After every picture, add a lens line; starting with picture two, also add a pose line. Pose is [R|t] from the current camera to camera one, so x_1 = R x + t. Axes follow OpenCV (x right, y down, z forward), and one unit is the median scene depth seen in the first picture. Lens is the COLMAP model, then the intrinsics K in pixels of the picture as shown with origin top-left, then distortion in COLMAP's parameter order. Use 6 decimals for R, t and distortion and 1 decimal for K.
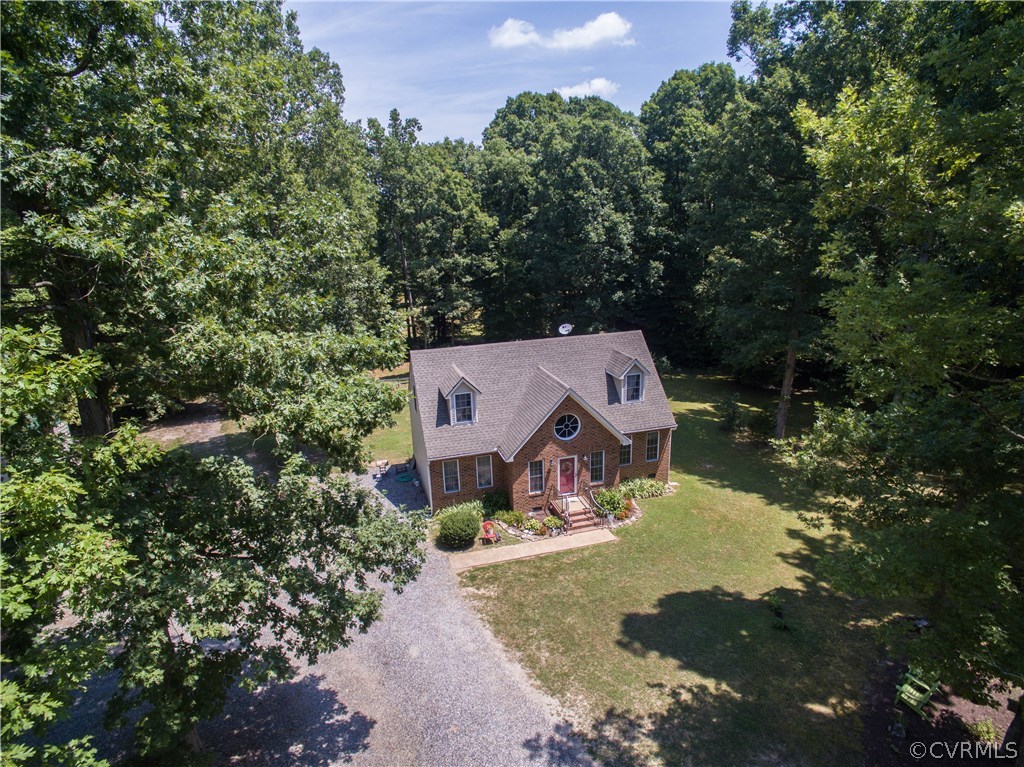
lens RADIAL K [[594.8, 0, 518.3], [0, 594.8, 384.2], [0, 0, 1]] dist [-0.120801, 0.084787]
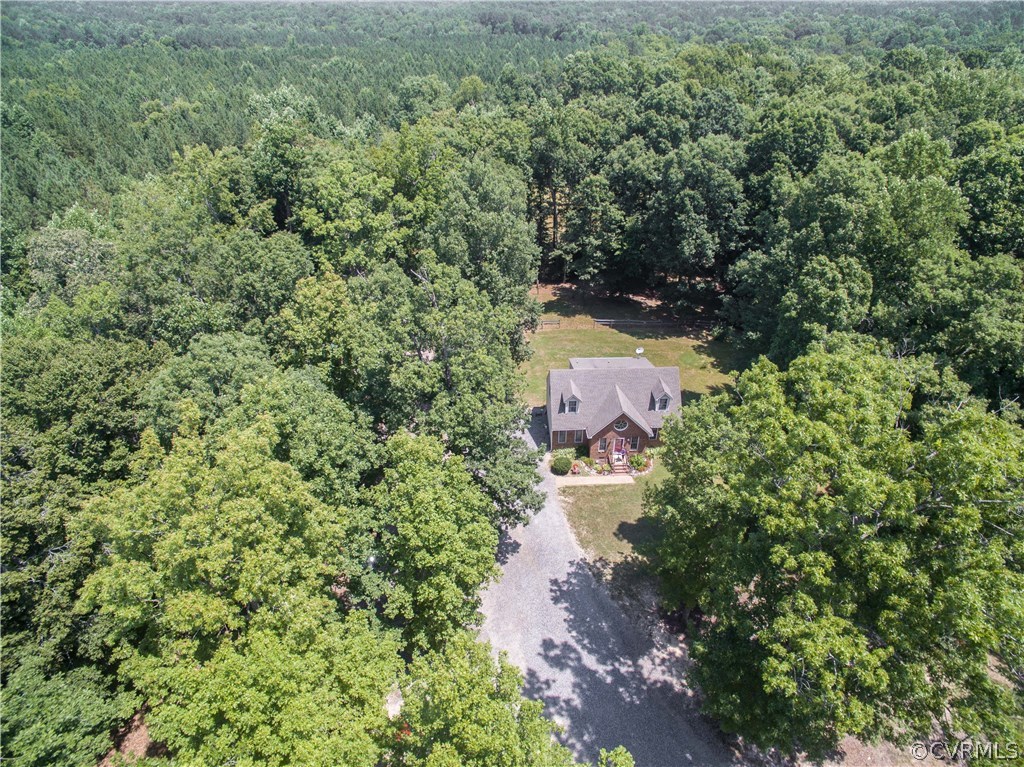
lens RADIAL K [[594.8, 0, 518.3], [0, 594.8, 384.2], [0, 0, 1]] dist [-0.120801, 0.084787]
pose [[0.968017, 0.159643, -0.193537, 0.111526], [-0.090102, 0.941177, 0.325680, -0.685816], [0.234145, -0.297825, 0.925460, -0.912612]]
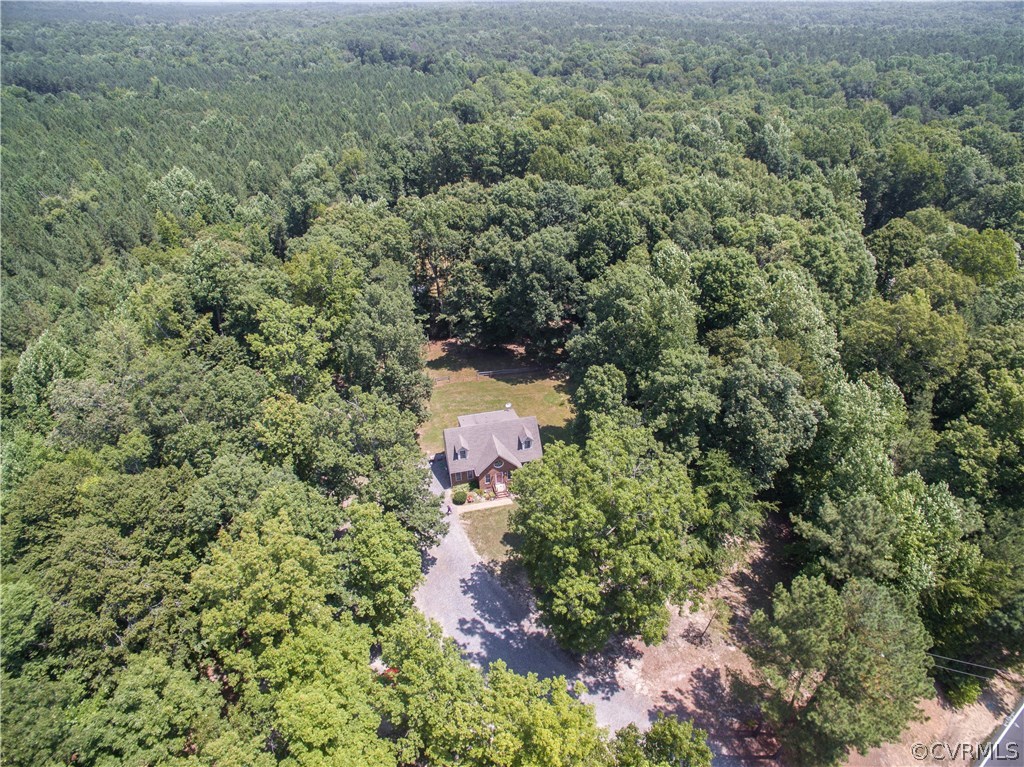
lens RADIAL K [[594.8, 0, 518.3], [0, 594.8, 384.2], [0, 0, 1]] dist [-0.120801, 0.084787]
pose [[0.998163, 0.049812, -0.034485, 0.254553], [-0.036650, 0.949708, 0.310984, -1.179538], [0.048242, -0.309148, 0.949789, -1.584051]]
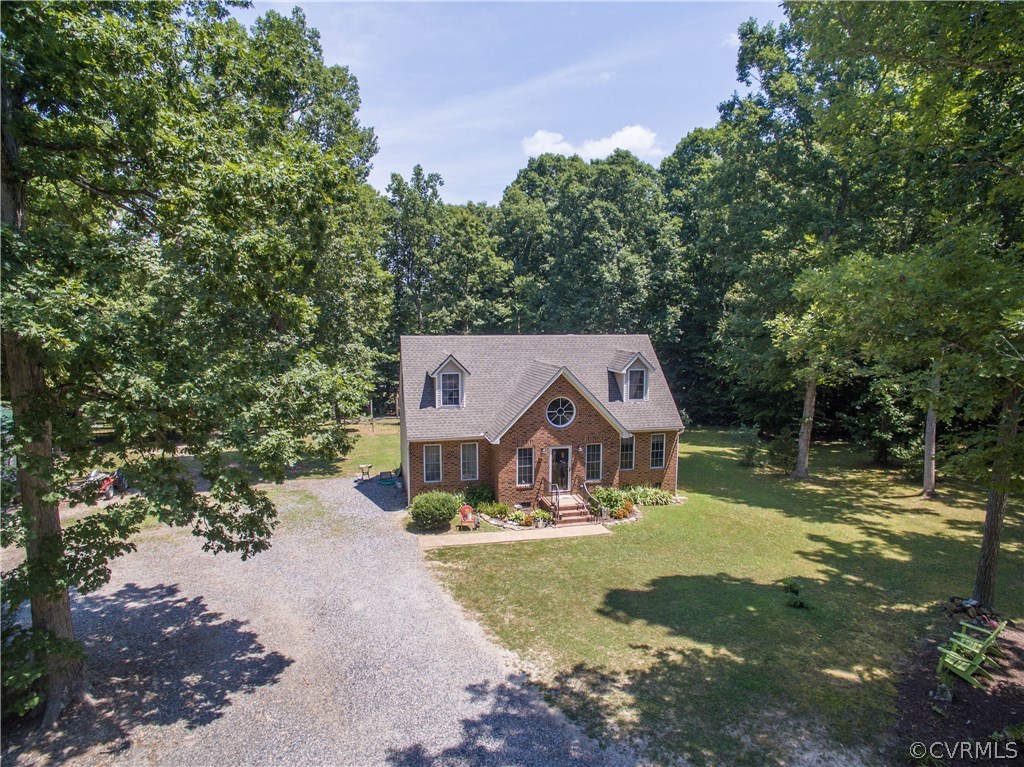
lens RADIAL K [[609.5, 0, 519.6], [0, 609.5, 396.4], [0, 0, 1]] dist [-0.116160, 0.084849]
pose [[0.998437, 0.035867, -0.042864, 0.058068], [-0.041966, 0.987626, -0.151106, 0.191154], [0.036914, 0.152669, 0.987588, 0.065308]]
